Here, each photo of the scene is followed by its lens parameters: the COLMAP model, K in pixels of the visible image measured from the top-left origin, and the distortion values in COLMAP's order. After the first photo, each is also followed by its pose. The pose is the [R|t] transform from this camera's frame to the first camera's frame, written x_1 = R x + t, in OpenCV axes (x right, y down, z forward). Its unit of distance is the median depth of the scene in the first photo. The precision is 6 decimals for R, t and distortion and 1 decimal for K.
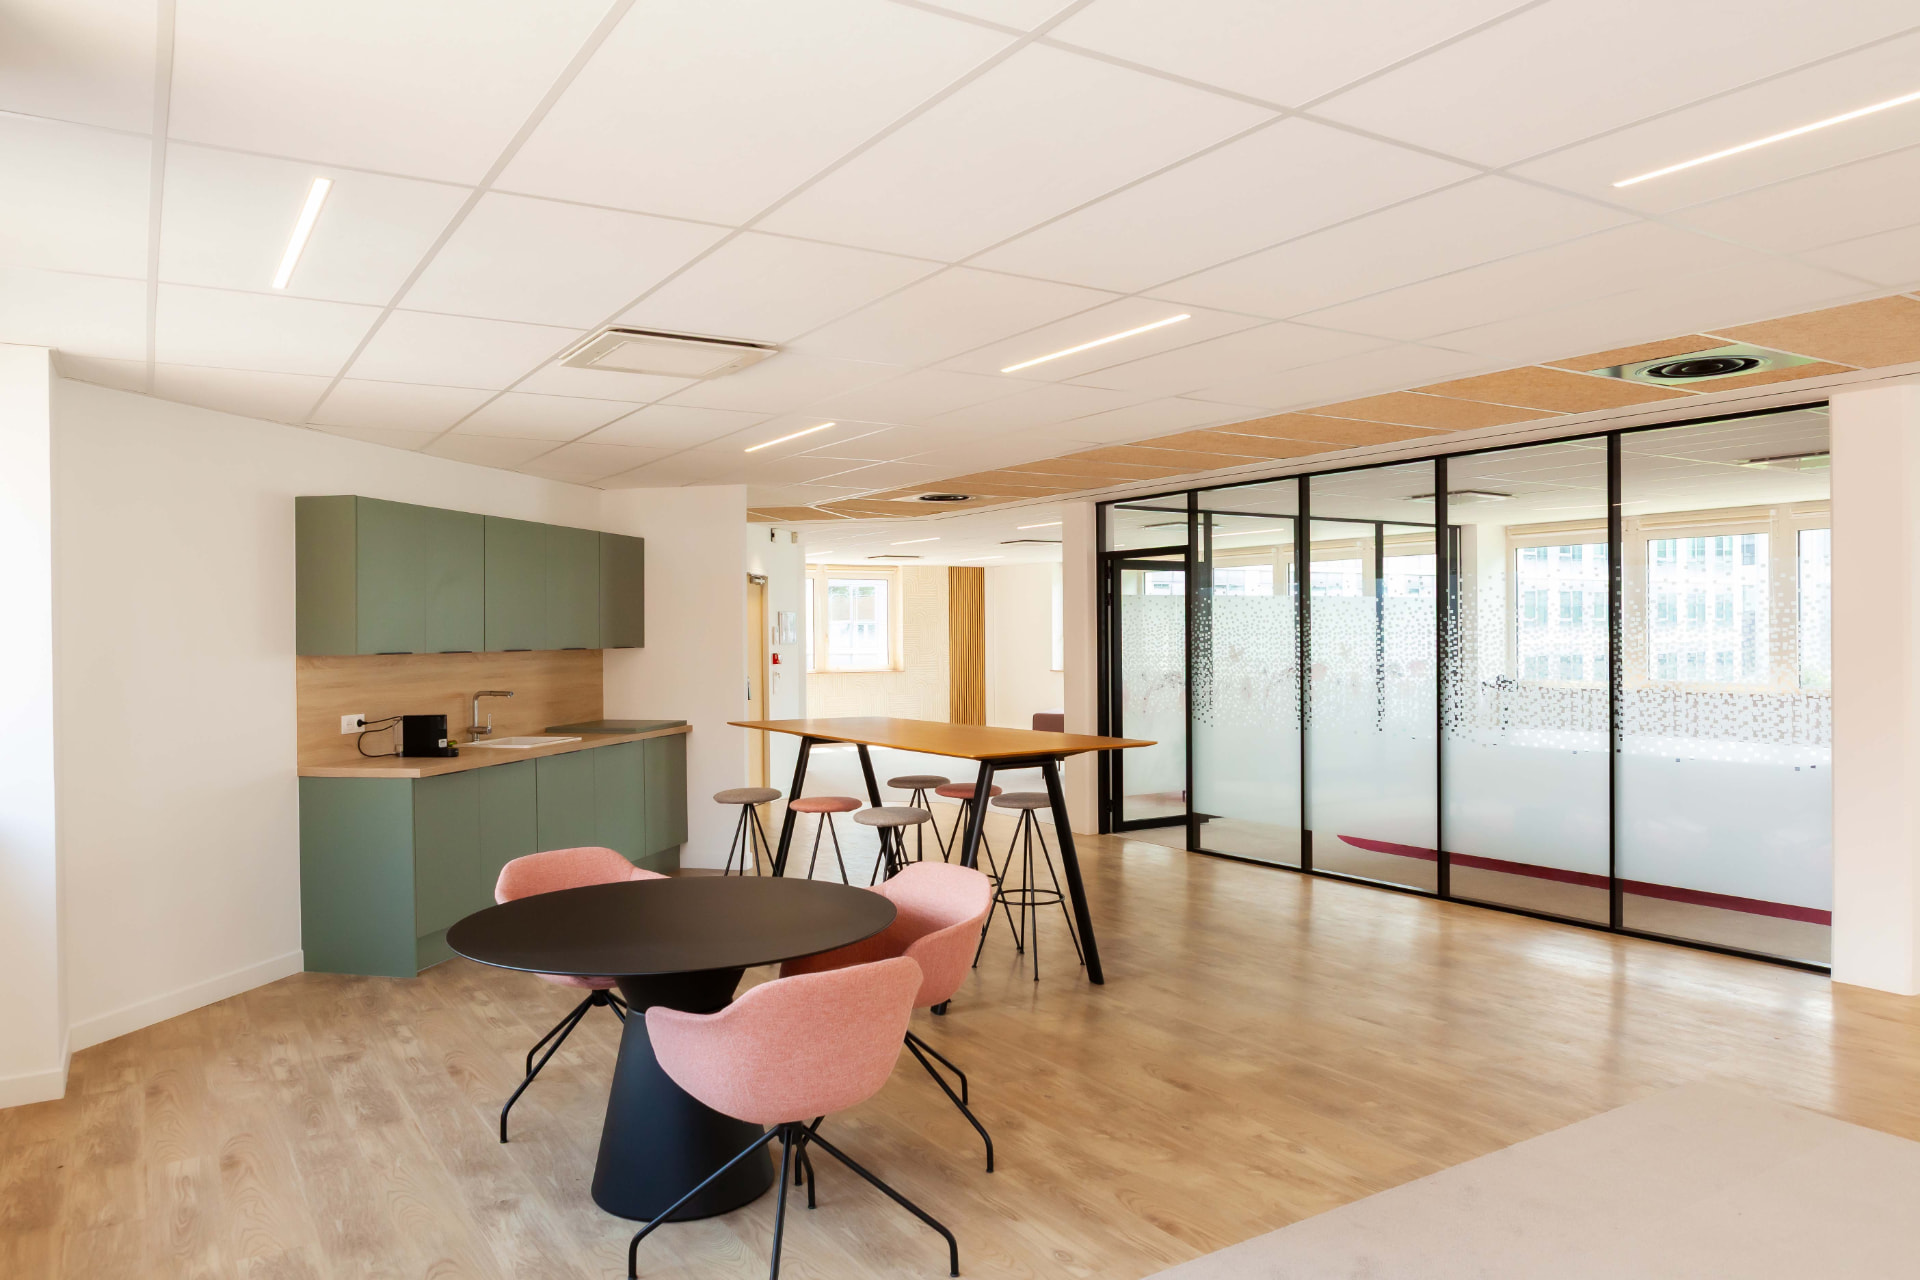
lens RADIAL K [[1346.5, 0, 1004.6], [0, 1346.5, 666.5], [0, 0, 1]] dist [-0.041260, 0.029822]
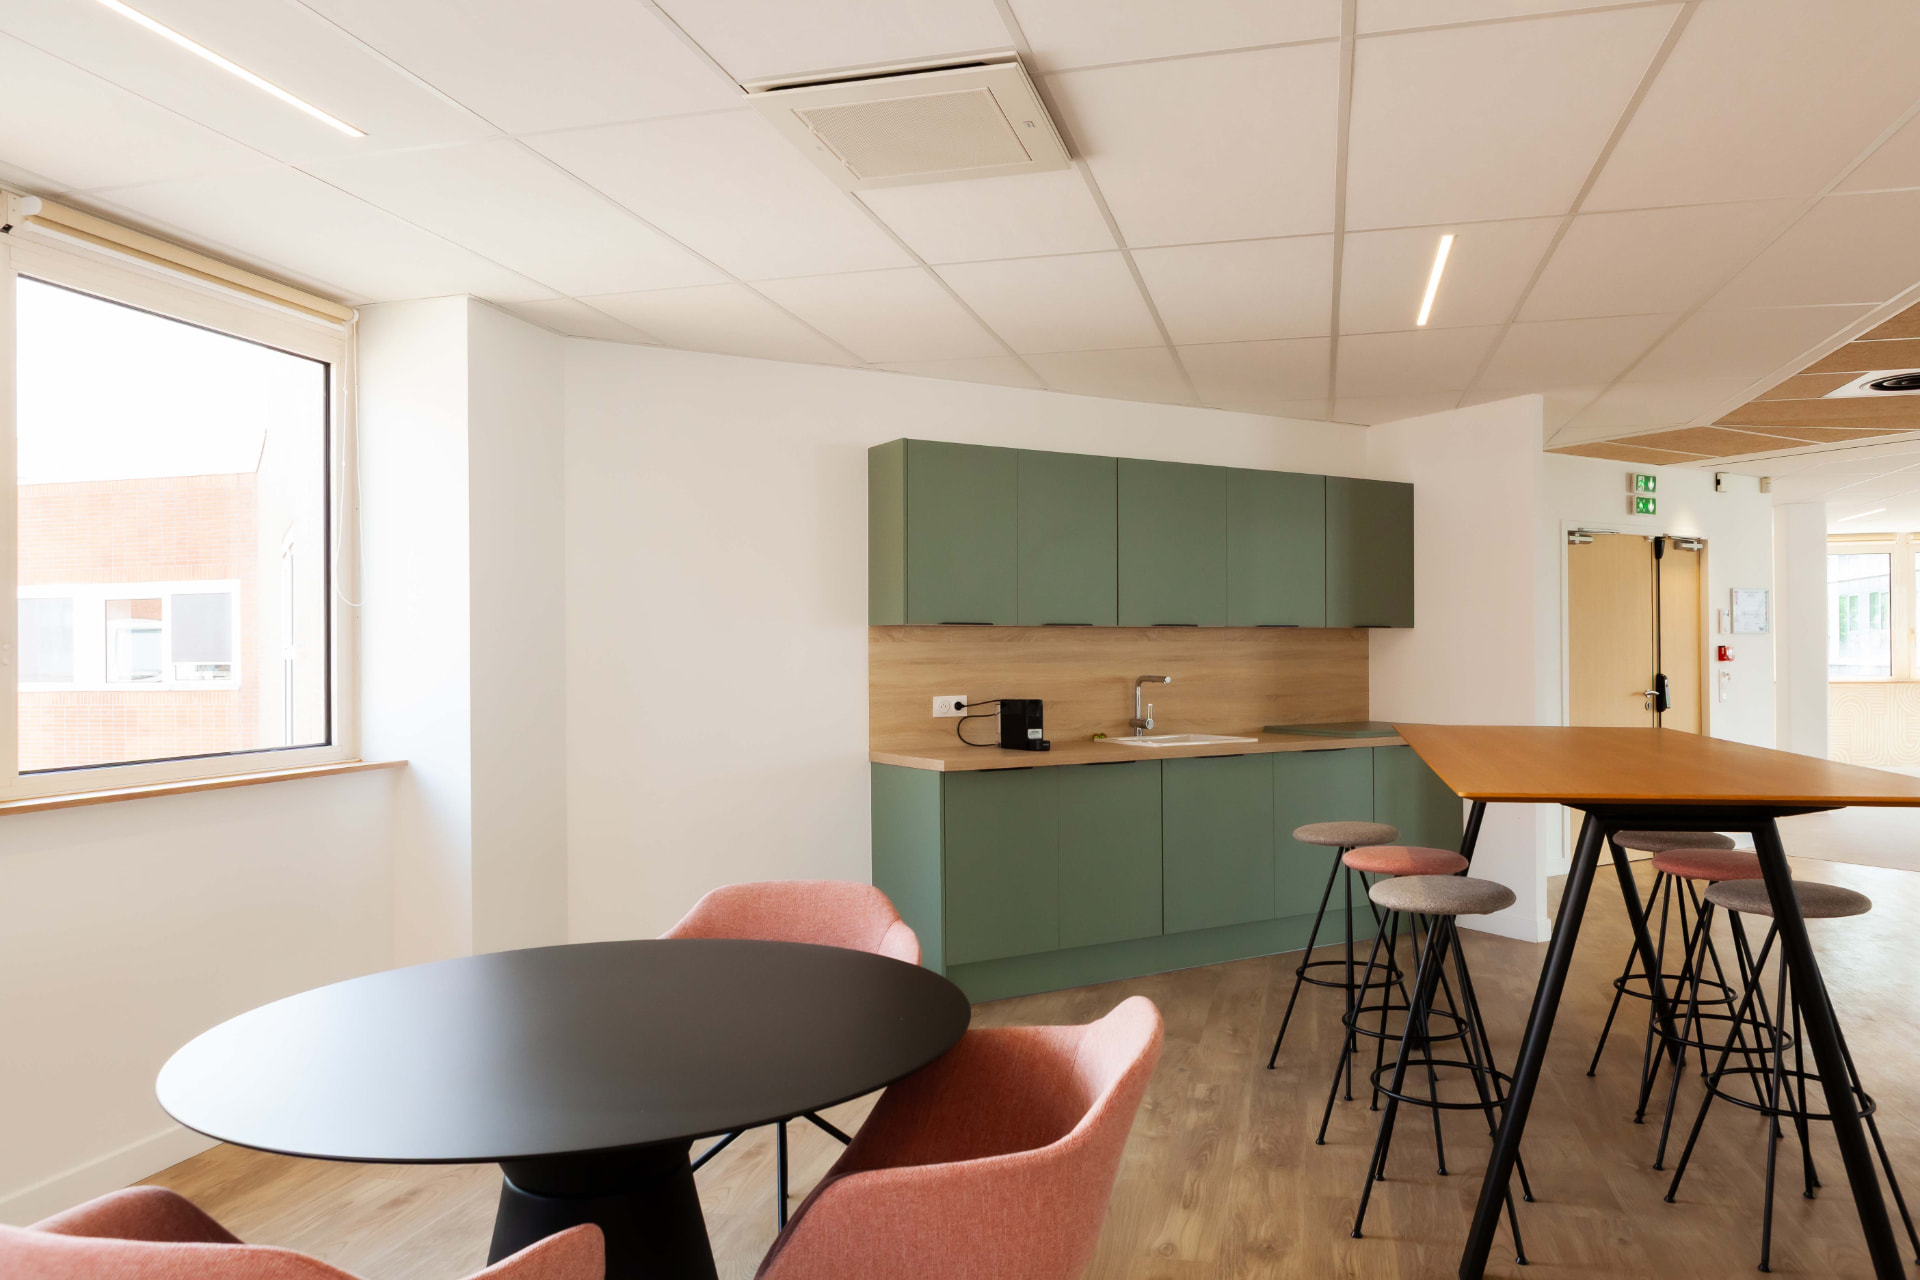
lens RADIAL K [[1346.5, 0, 971.6], [0, 1346.5, 645.4], [0, 0, 1]] dist [-0.041260, 0.029822]
pose [[0.665730, -0.001141, -0.746192, 0.171093], [-0.018358, 0.999671, -0.017907, 0.018324], [0.745967, 0.025620, 0.665490, 0.417379]]
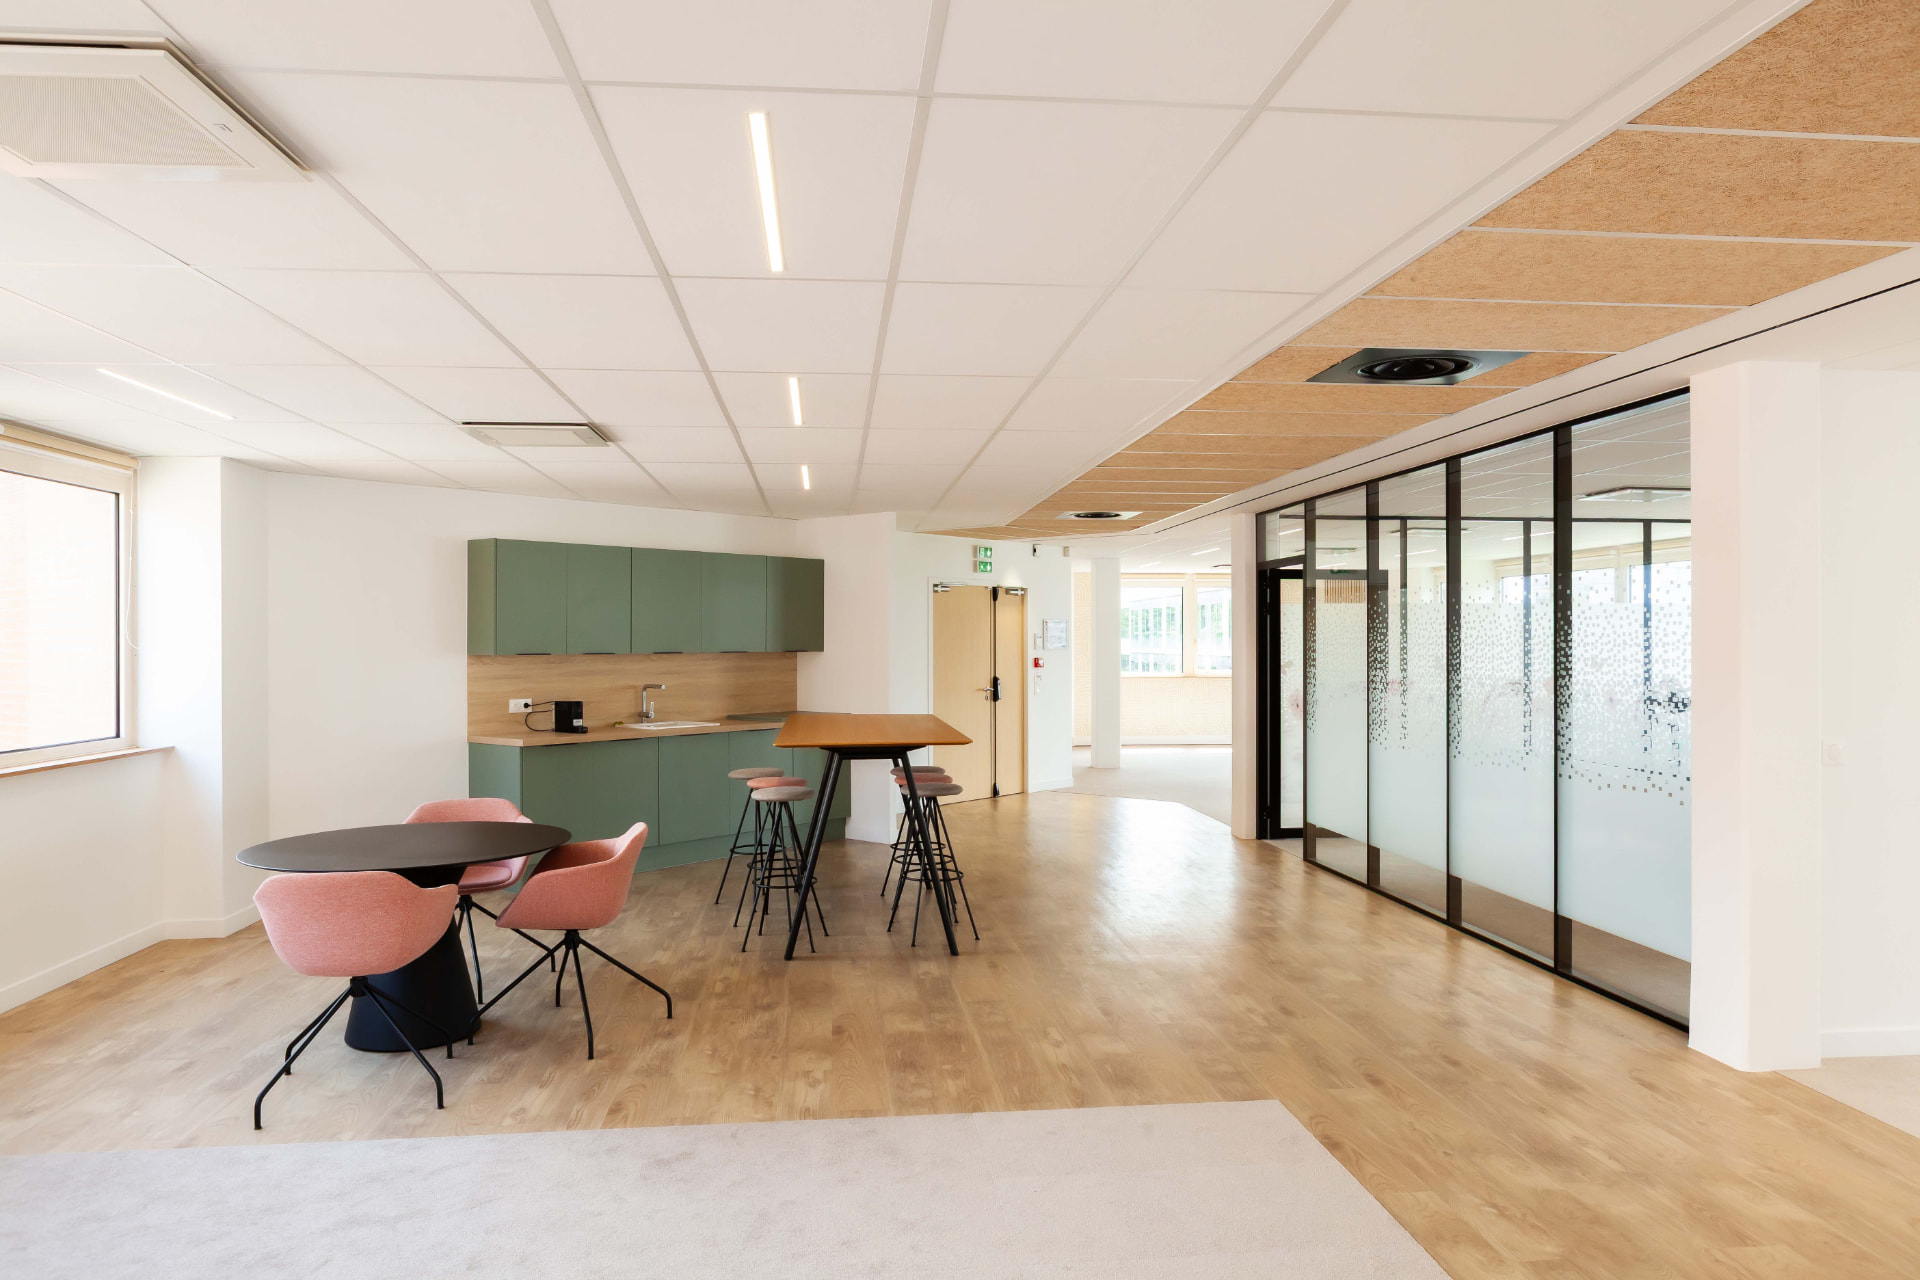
lens RADIAL K [[1346.5, 0, 994.6], [0, 1346.5, 621.2], [0, 0, 1]] dist [-0.041260, 0.029822]
pose [[0.892204, 0.000050, -0.451634, 0.541458], [-0.016252, 0.999356, -0.031995, -0.006913], [0.451341, 0.035886, 0.891630, 0.003359]]
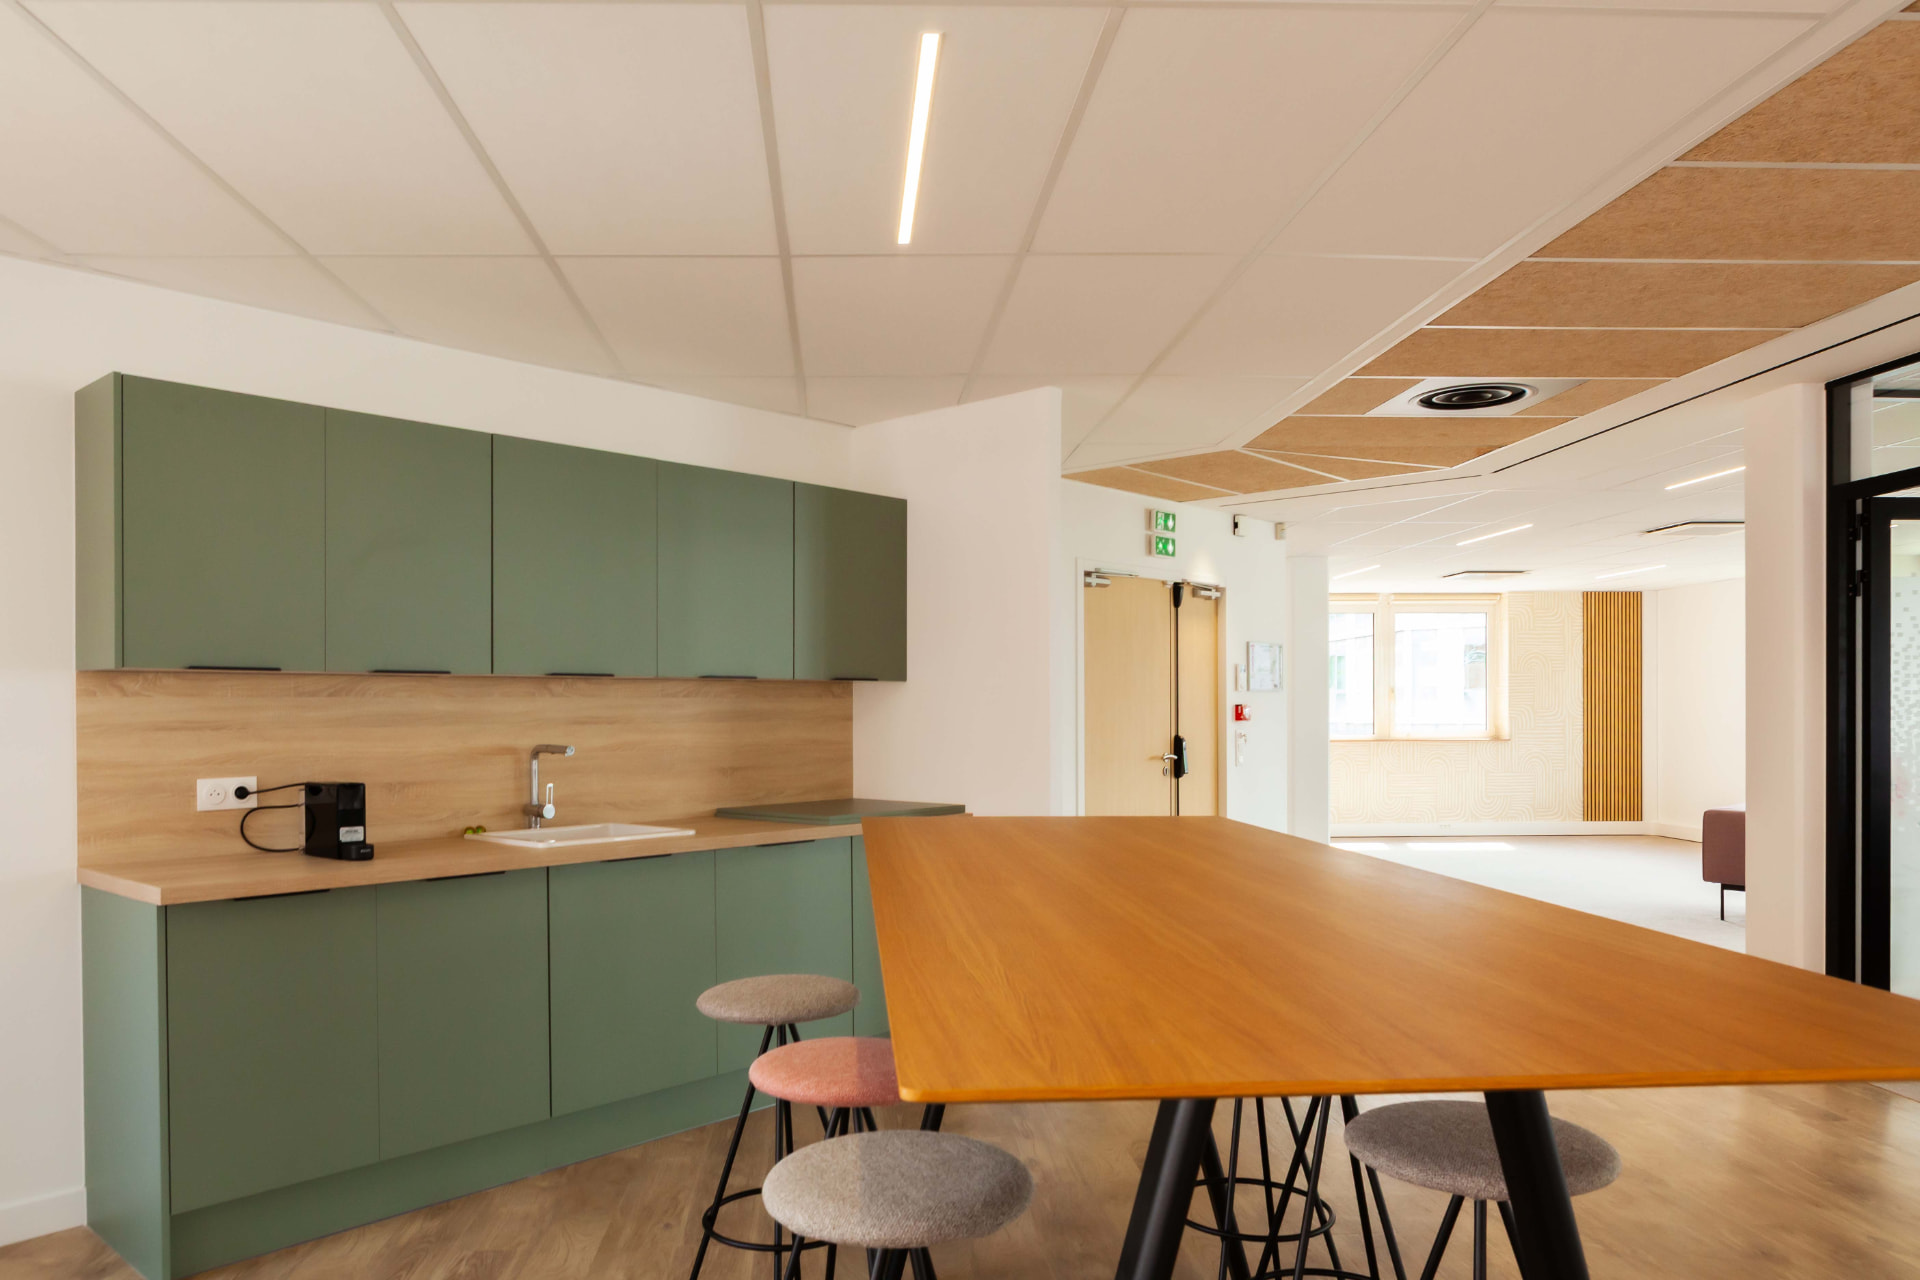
lens RADIAL K [[1346.5, 0, 880.1], [0, 1346.5, 717.7], [0, 0, 1]] dist [-0.041260, 0.029822]
pose [[0.845633, 0.008348, -0.533699, 0.056084], [-0.016343, 0.999814, -0.010256, 0.011261], [0.533514, 0.017395, 0.845612, 0.648260]]
